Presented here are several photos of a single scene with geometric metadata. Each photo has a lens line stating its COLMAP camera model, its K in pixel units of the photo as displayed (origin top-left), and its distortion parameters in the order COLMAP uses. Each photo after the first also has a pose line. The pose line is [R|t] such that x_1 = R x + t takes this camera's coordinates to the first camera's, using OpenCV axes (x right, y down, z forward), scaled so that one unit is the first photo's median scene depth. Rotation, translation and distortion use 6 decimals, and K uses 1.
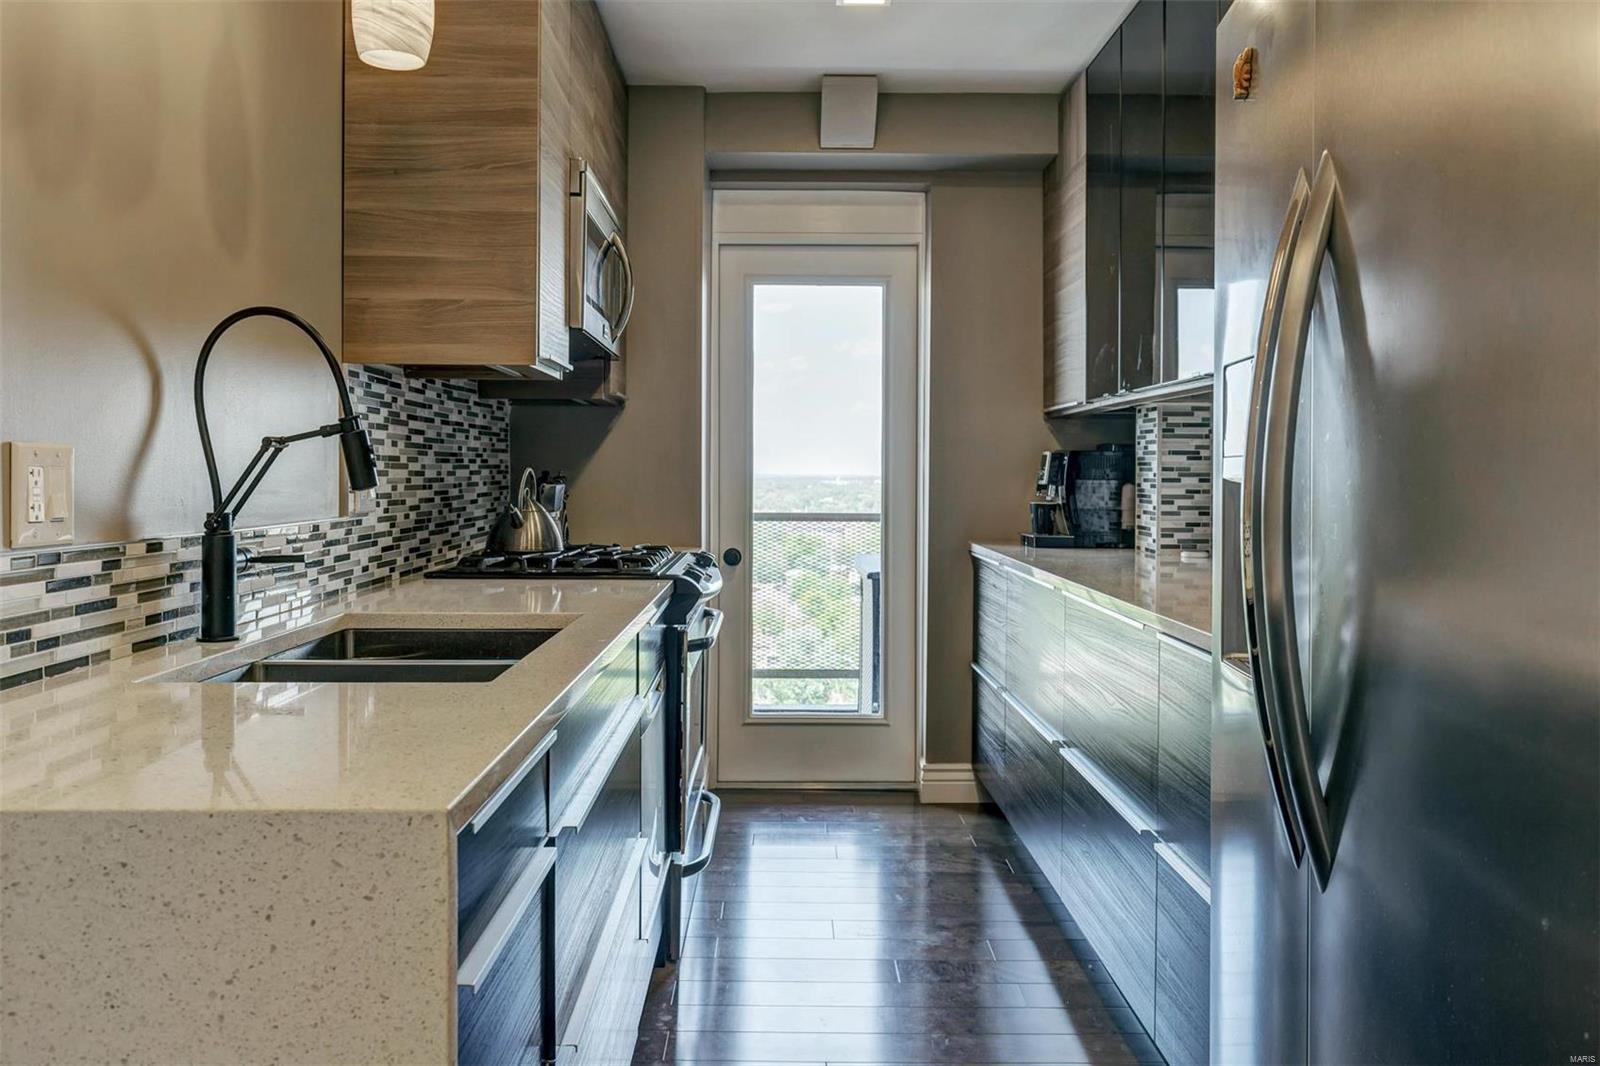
lens RADIAL K [[1234.9, 0, 795.6], [0, 1234.9, 522.1], [0, 0, 1]] dist [-0.006243, 0.010056]
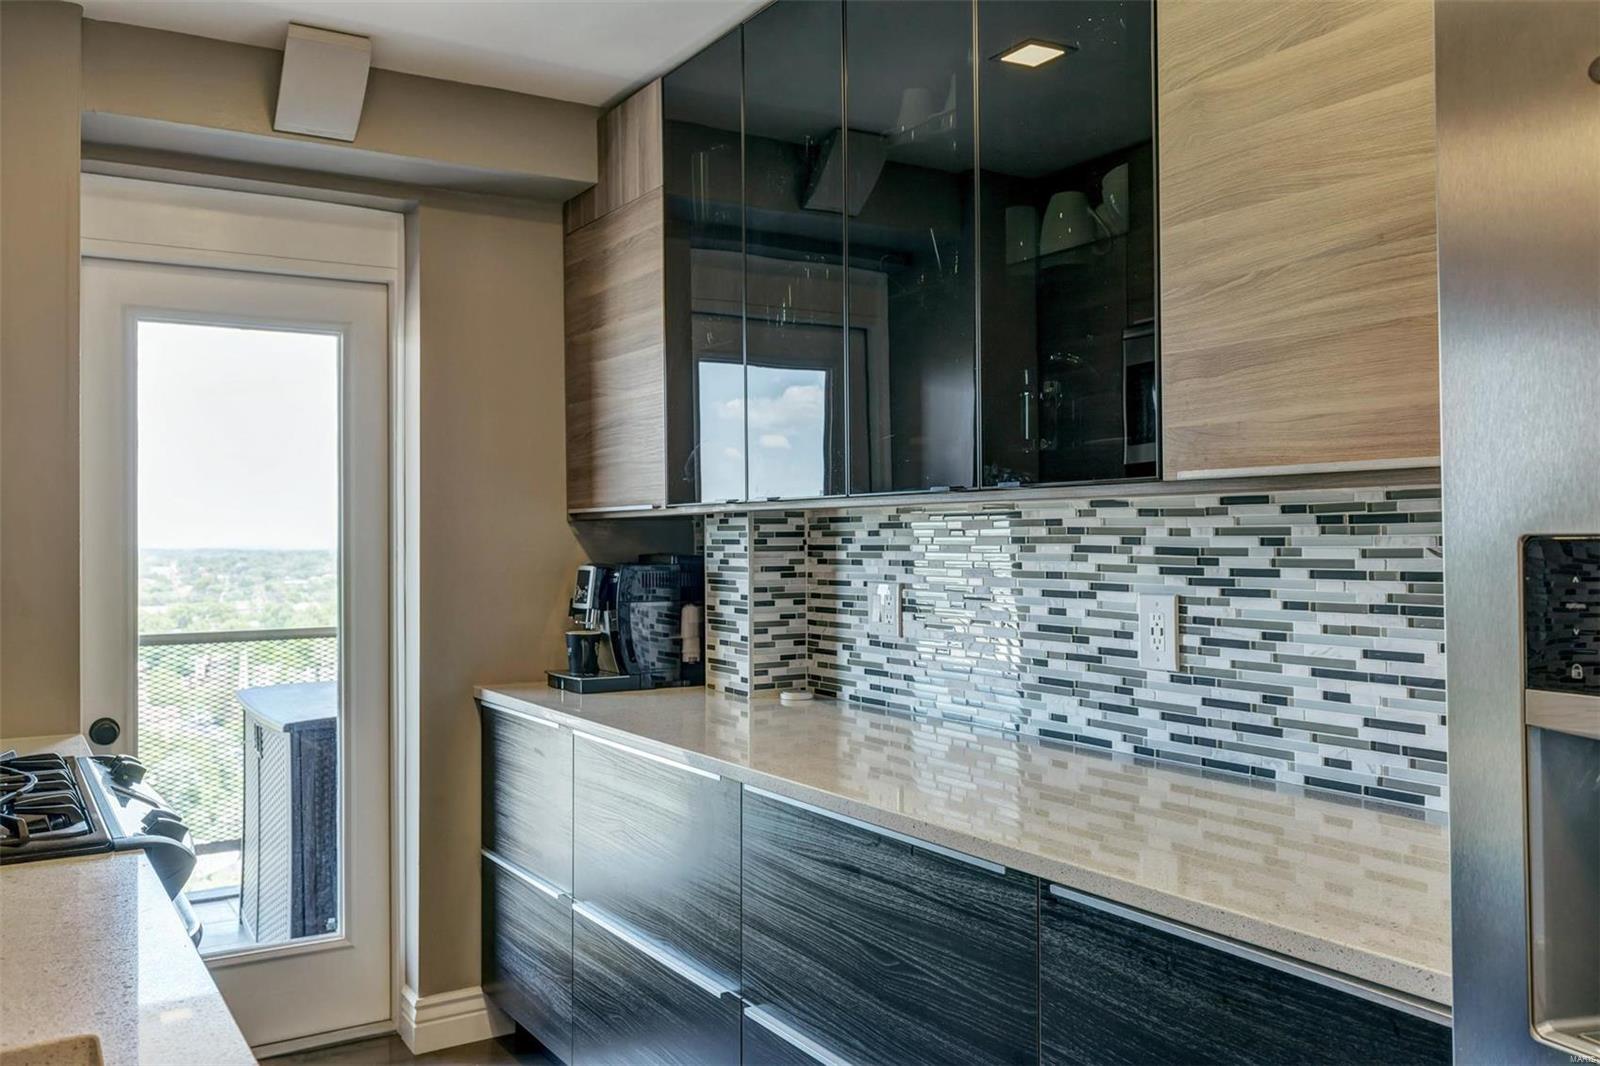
lens RADIAL K [[1295.1, 0, 798.9], [0, 1295.1, 543.6], [0, 0, 1]] dist [-0.003437, -0.001914]
pose [[0.858960, -0.015939, 0.511794, -0.102814], [0.034907, 0.999013, -0.027474, -0.047632], [-0.510851, 0.041464, 0.858669, 0.259205]]
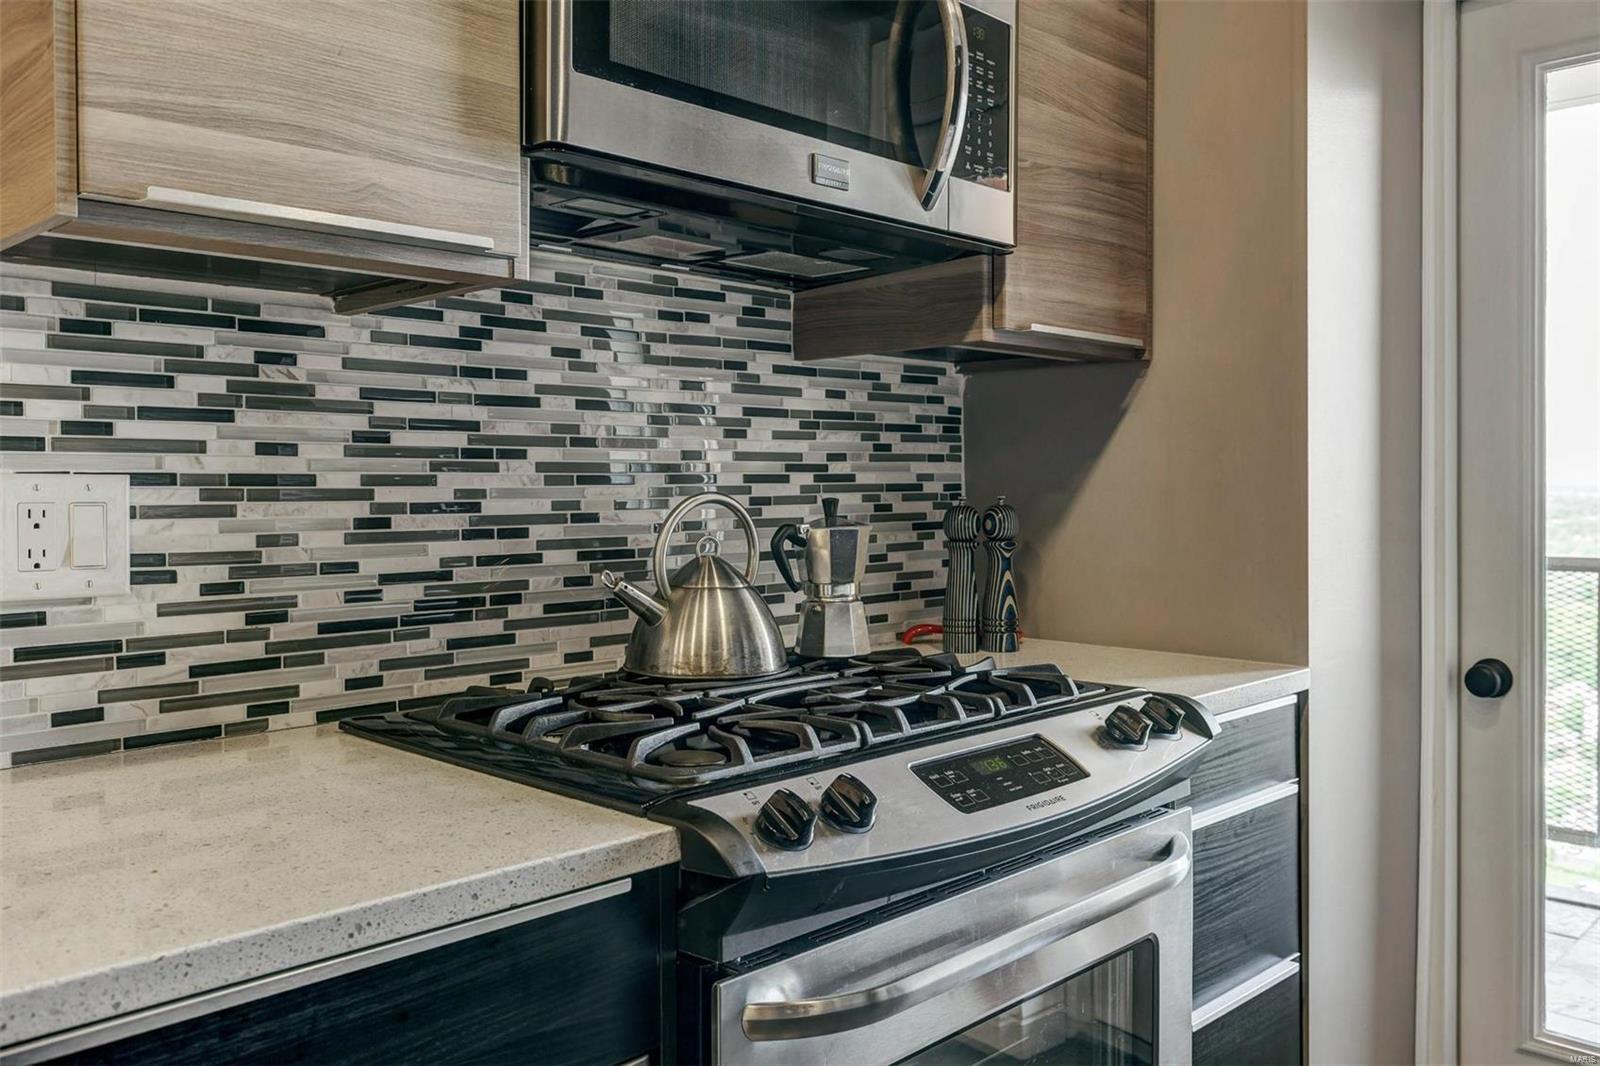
lens RADIAL K [[1295.1, 0, 800.3], [0, 1295.1, 524.9], [0, 0, 1]] dist [-0.003437, -0.001914]
pose [[0.700942, 0.013432, -0.713092, 0.132362], [-0.020547, 0.999788, -0.001365, -0.026929], [0.712922, 0.015609, 0.701070, 0.572129]]
